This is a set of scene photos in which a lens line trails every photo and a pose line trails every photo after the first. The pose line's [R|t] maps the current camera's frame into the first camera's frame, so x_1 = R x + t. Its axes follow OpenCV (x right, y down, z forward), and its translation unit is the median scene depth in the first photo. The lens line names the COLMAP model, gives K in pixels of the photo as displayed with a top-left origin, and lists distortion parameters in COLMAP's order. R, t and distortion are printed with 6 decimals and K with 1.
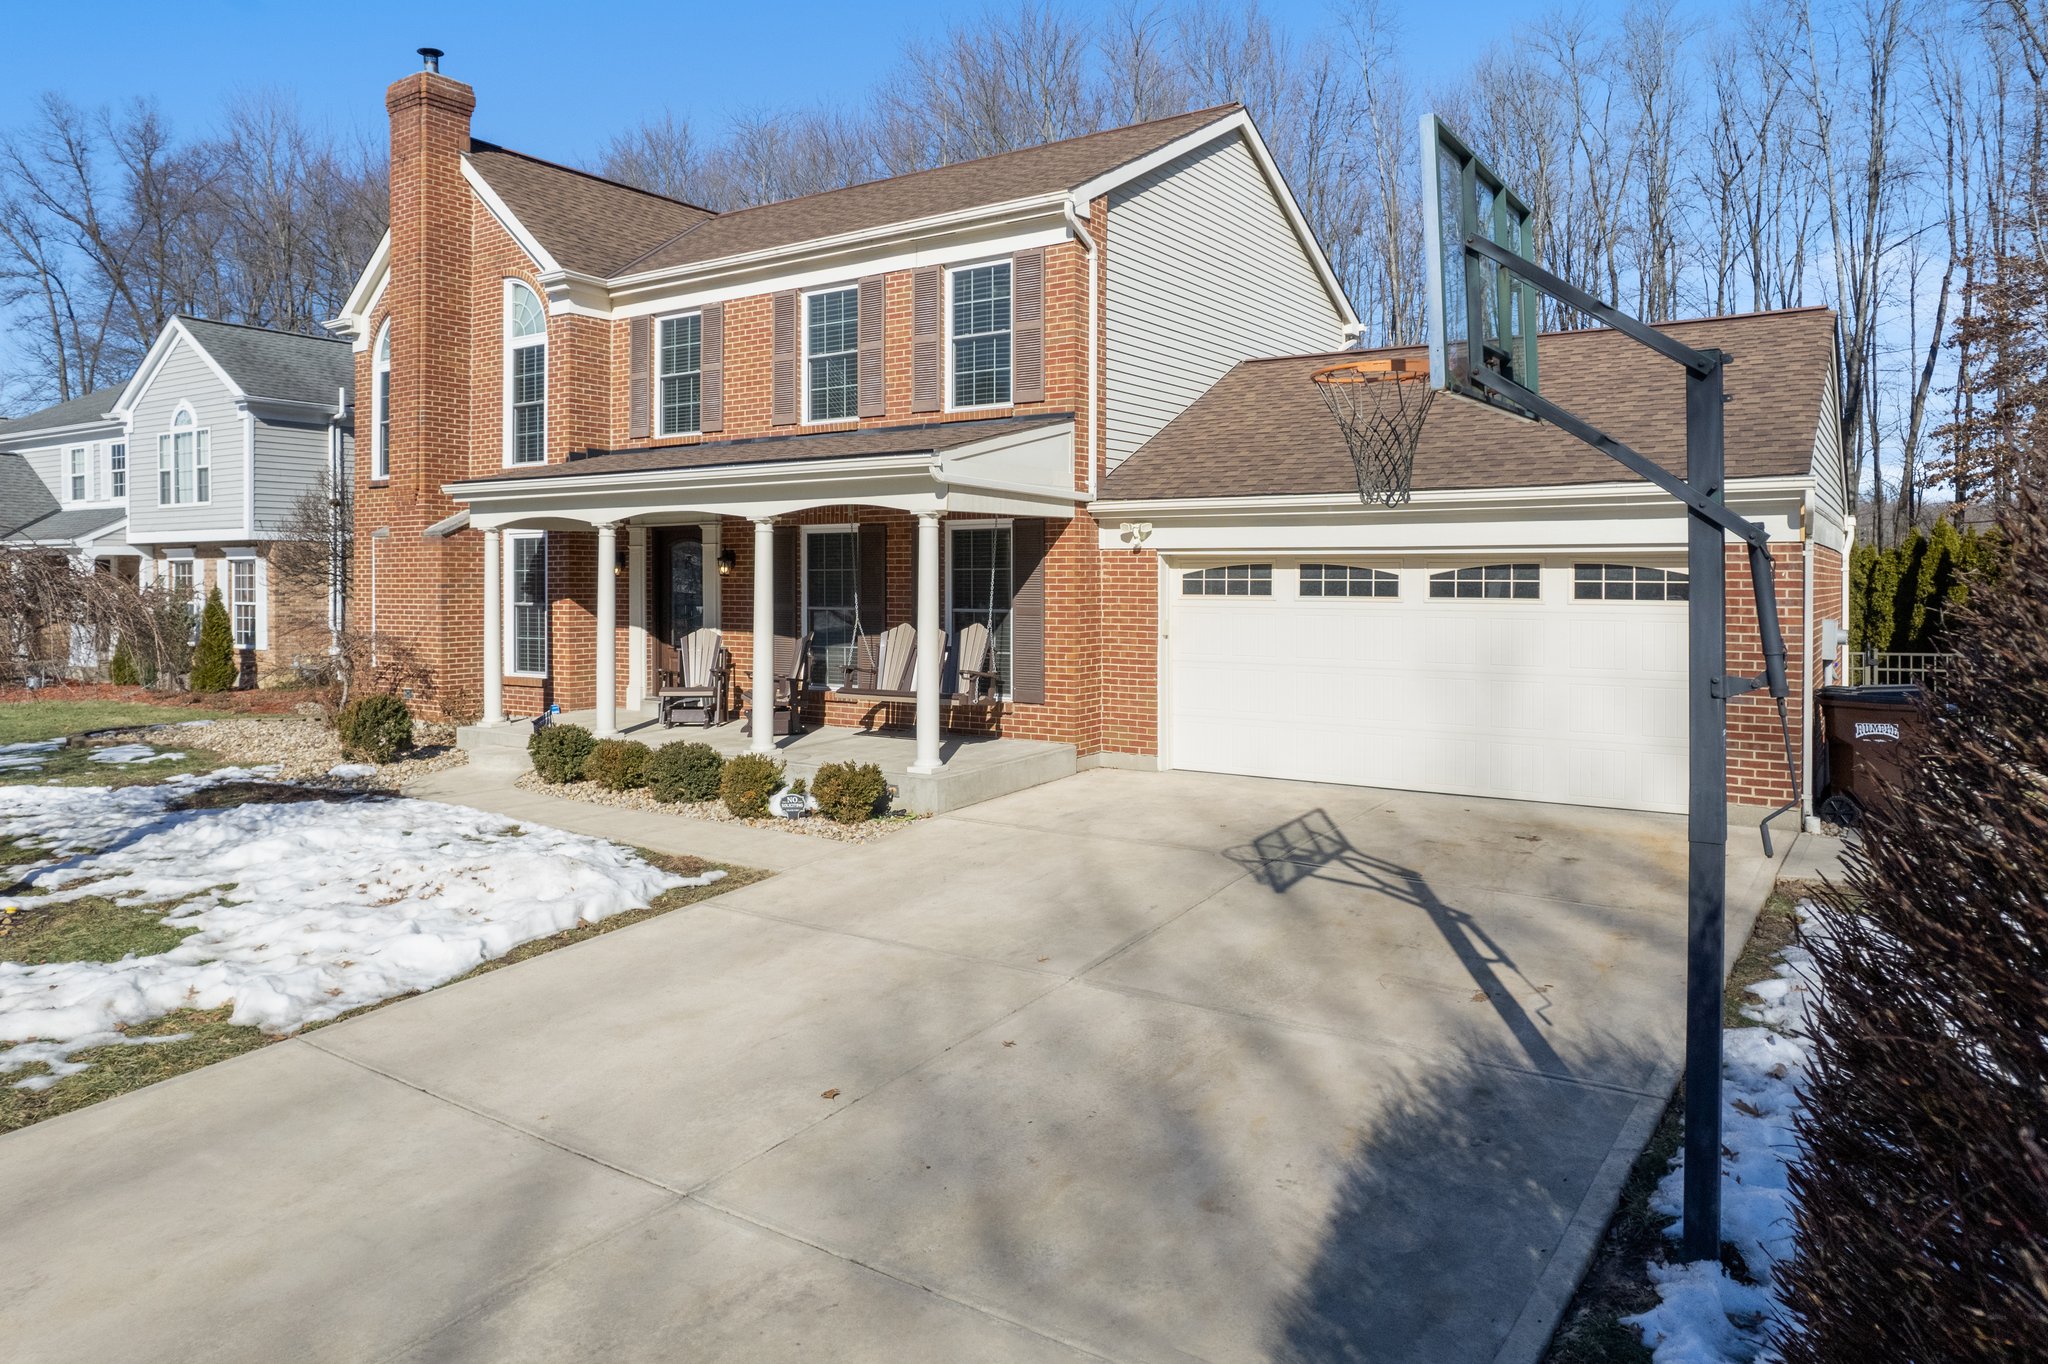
lens RADIAL K [[1329.5, 0, 1025.8], [0, 1329.5, 580.7], [0, 0, 1]] dist [-0.024530, -0.000047]
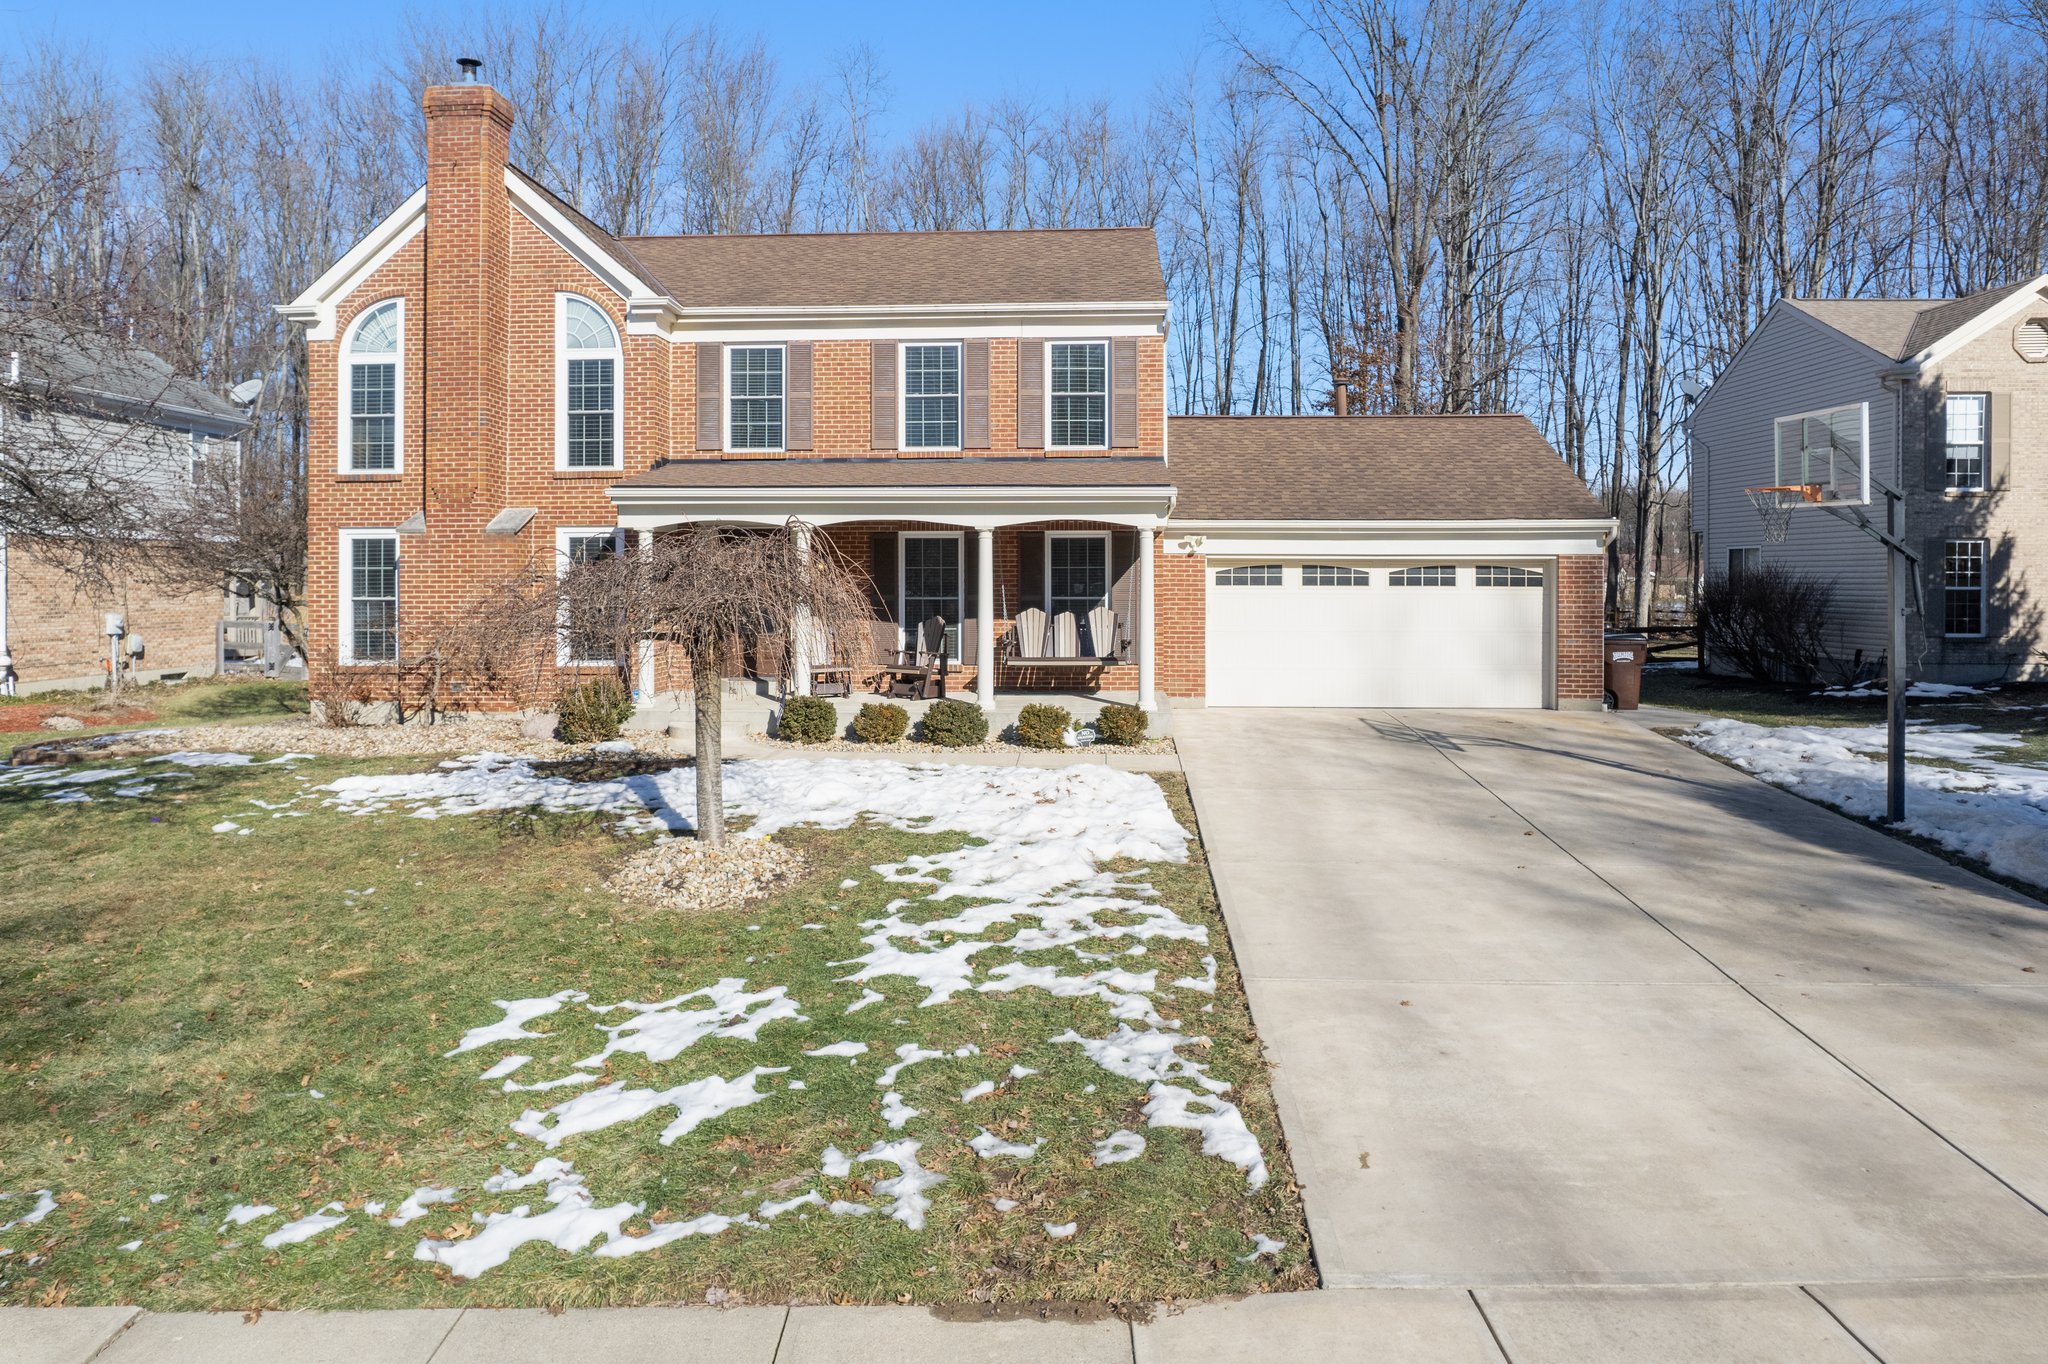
lens RADIAL K [[1329.5, 0, 1025.8], [0, 1329.5, 580.7], [0, 0, 1]] dist [-0.024530, -0.000047]
pose [[0.860110, -0.001345, 0.510107, -0.742391], [0.001056, 0.999999, 0.000855, 0.003491], [-0.510108, -0.000197, 0.860110, -0.130132]]
